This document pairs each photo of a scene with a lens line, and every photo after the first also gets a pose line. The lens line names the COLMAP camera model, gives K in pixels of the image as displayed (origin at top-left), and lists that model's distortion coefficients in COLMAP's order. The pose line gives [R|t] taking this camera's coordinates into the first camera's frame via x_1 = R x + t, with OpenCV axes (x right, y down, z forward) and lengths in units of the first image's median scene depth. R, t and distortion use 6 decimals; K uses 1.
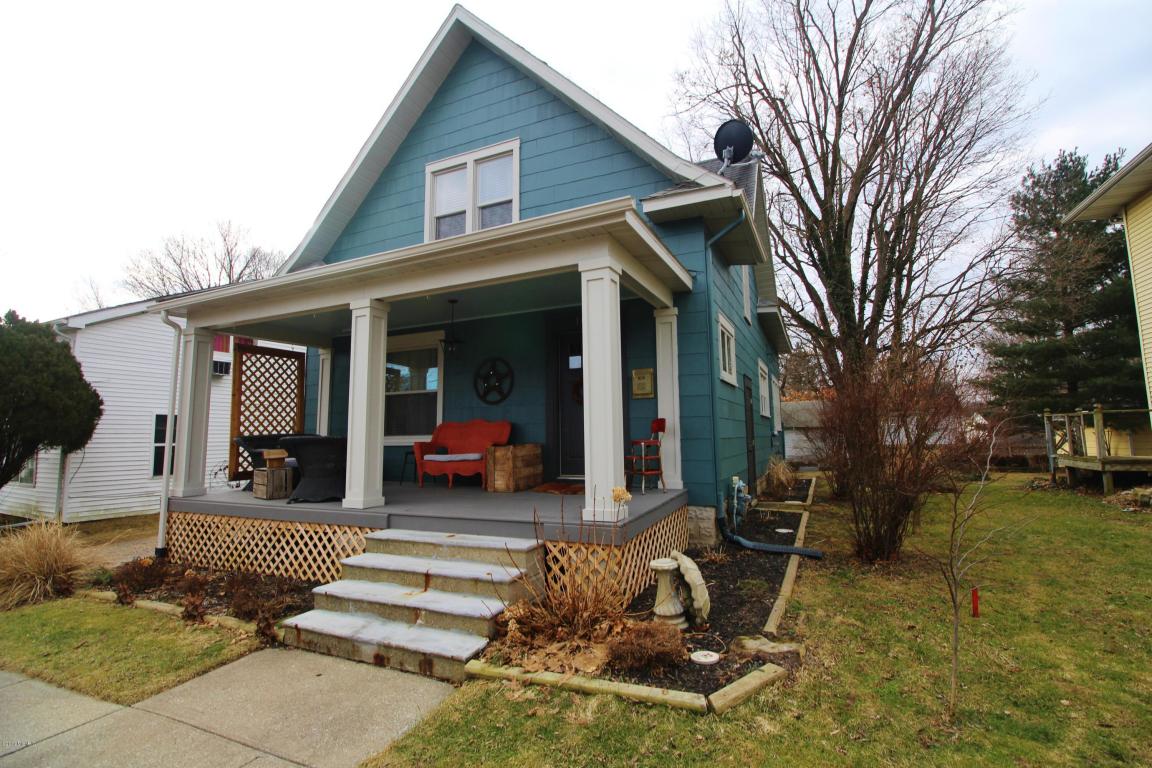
lens RADIAL K [[536.3, 0, 573.6], [0, 536.3, 374.6], [0, 0, 1]] dist [-0.001189, -0.012207]
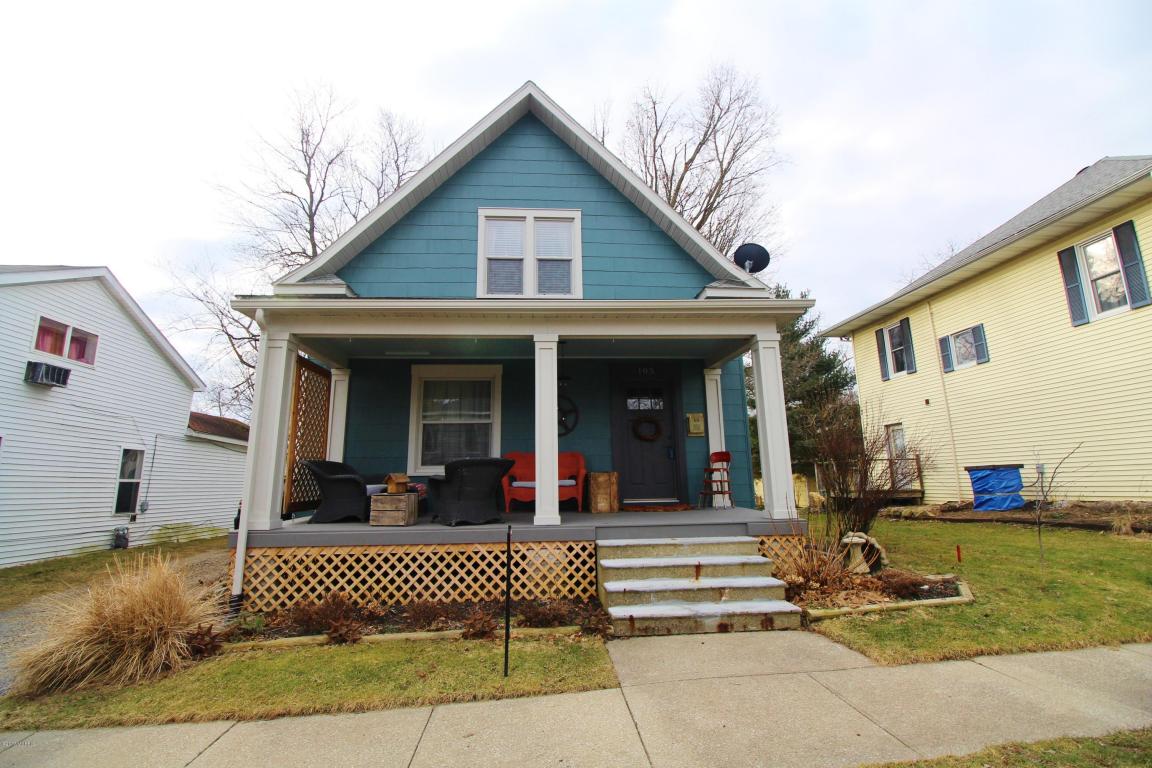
lens RADIAL K [[536.3, 0, 573.6], [0, 536.3, 374.6], [0, 0, 1]] dist [-0.001189, -0.012207]
pose [[0.871237, 0.101282, 0.480300, -0.767309], [-0.054358, 0.992370, -0.110662, 0.055738], [-0.487843, 0.070305, 0.870096, 0.014969]]
